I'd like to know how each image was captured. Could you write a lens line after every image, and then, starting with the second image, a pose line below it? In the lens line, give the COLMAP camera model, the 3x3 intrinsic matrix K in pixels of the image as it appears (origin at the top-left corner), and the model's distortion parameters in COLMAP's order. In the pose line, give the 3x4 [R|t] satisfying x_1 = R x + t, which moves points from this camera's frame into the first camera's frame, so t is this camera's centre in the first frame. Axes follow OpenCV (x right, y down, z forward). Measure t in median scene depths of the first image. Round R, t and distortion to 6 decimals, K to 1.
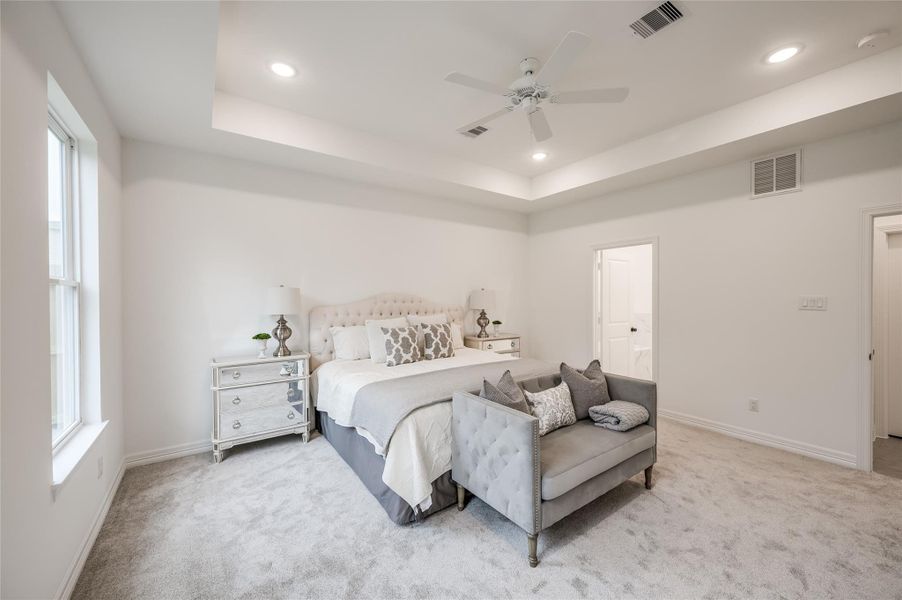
lens RADIAL K [[377.6, 0, 451.0], [0, 377.6, 300.0], [0, 0, 1]] dist [-0.000280, -0.000149]
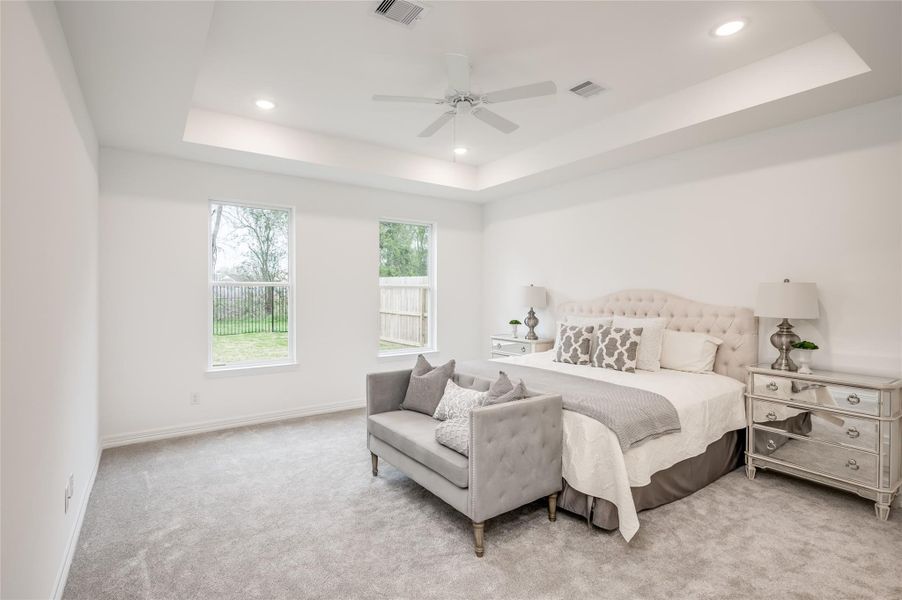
lens RADIAL K [[448.8, 0, 466.3], [0, 448.8, 299.1], [0, 0, 1]] dist [0.002300, 0.000224]
pose [[-0.028831, 0.013366, -0.999495, 1.028256], [-0.010865, 0.999847, 0.013684, -0.007755], [0.999525, 0.011255, -0.028681, 0.778277]]
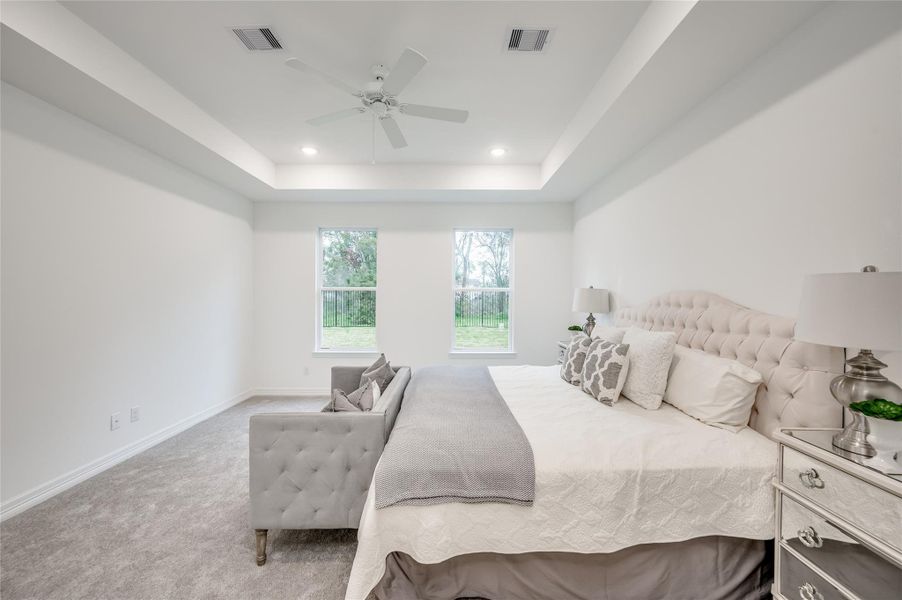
lens RADIAL K [[377.6, 0, 451.0], [0, 377.6, 300.0], [0, 0, 1]] dist [-0.000280, -0.000149]
pose [[-0.615891, 0.007487, -0.787796, 0.655794], [-0.008553, 0.999832, 0.016189, -0.011713], [0.787785, 0.016709, -0.615724, 1.290869]]
